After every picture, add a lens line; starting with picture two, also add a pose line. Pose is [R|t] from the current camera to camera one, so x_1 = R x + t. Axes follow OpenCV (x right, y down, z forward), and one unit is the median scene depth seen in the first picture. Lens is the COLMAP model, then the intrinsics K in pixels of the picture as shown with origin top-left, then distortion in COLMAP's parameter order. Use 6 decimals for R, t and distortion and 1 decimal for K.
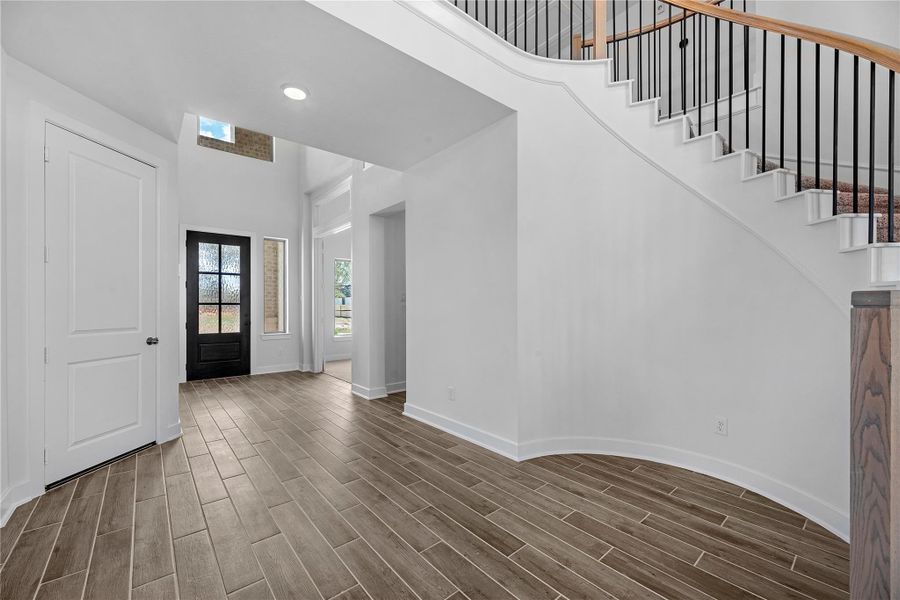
lens RADIAL K [[365.8, 0, 452.5], [0, 365.8, 306.2], [0, 0, 1]] dist [0.002480, 0.000160]
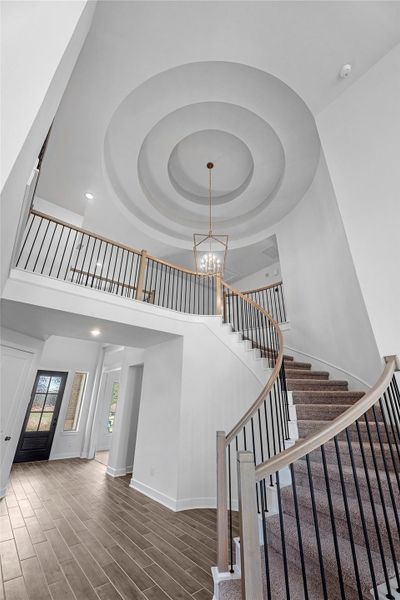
lens RADIAL K [[243.8, 0, 202.6], [0, 243.8, 300.8], [0, 0, 1]] dist [0.002480, 0.000160]
pose [[0.999896, 0.006083, -0.013107, 0.230863], [-0.010771, 0.918422, -0.395456, -0.065569], [0.009632, 0.395556, 0.918391, -0.441275]]
